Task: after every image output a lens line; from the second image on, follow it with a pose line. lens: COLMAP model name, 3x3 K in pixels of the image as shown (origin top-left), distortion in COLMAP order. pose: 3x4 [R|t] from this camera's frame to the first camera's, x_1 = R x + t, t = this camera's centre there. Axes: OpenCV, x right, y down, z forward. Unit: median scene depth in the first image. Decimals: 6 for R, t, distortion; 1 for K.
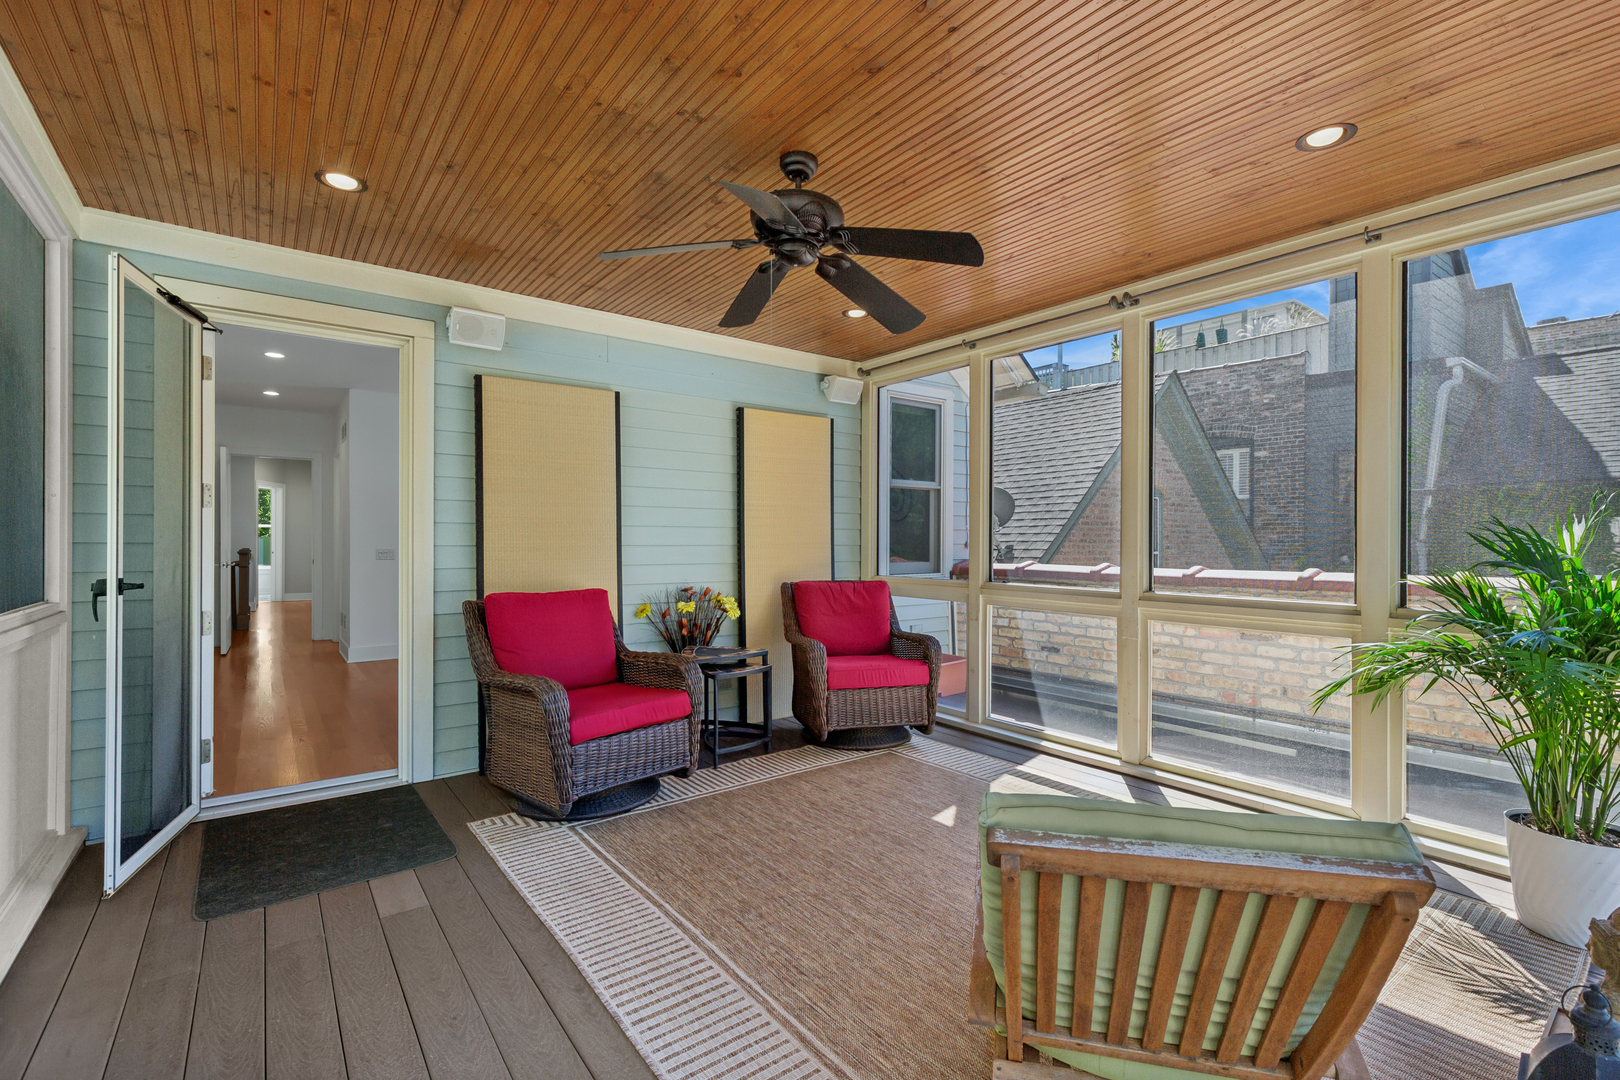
lens RADIAL K [[735.1, 0, 842.8], [0, 735.1, 548.2], [0, 0, 1]] dist [0.001496, -0.000169]
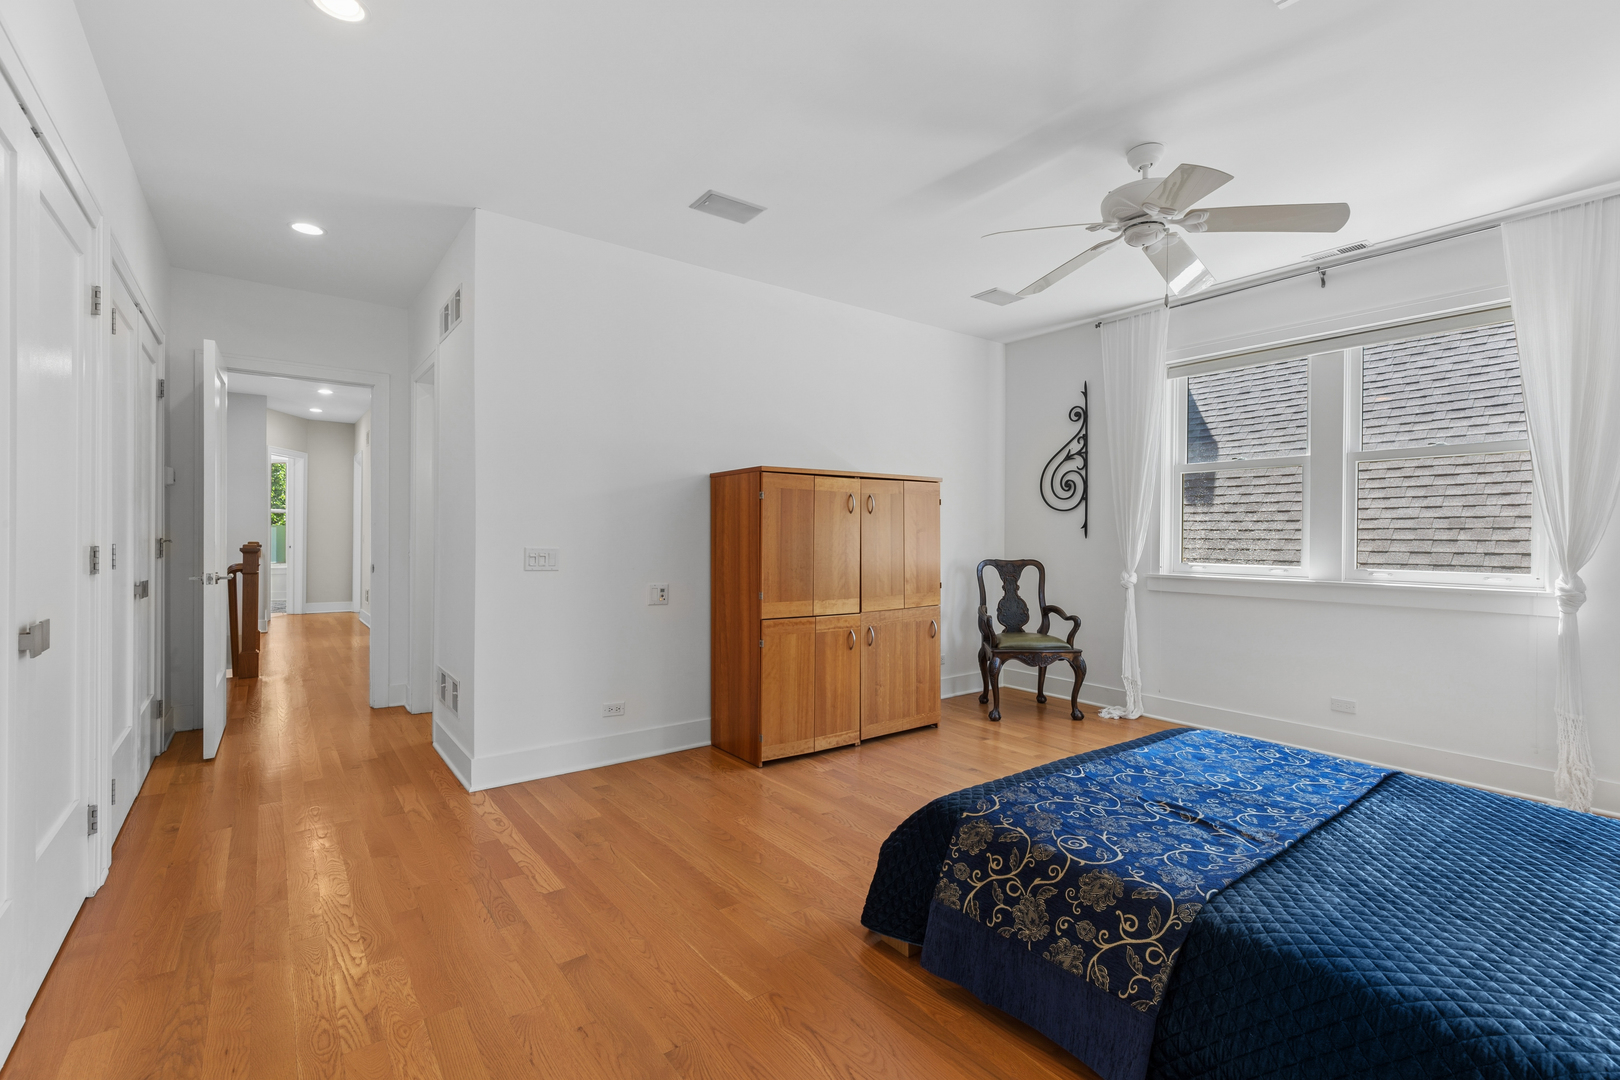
lens RADIAL K [[735.1, 0, 851.3], [0, 735.1, 540.2], [0, 0, 1]] dist [0.001496, -0.000169]
pose [[0.999989, 0.004484, 0.001343, -0.827381], [-0.004483, 0.999990, -0.000788, -0.009186], [-0.001347, 0.000782, 0.999999, 1.015667]]
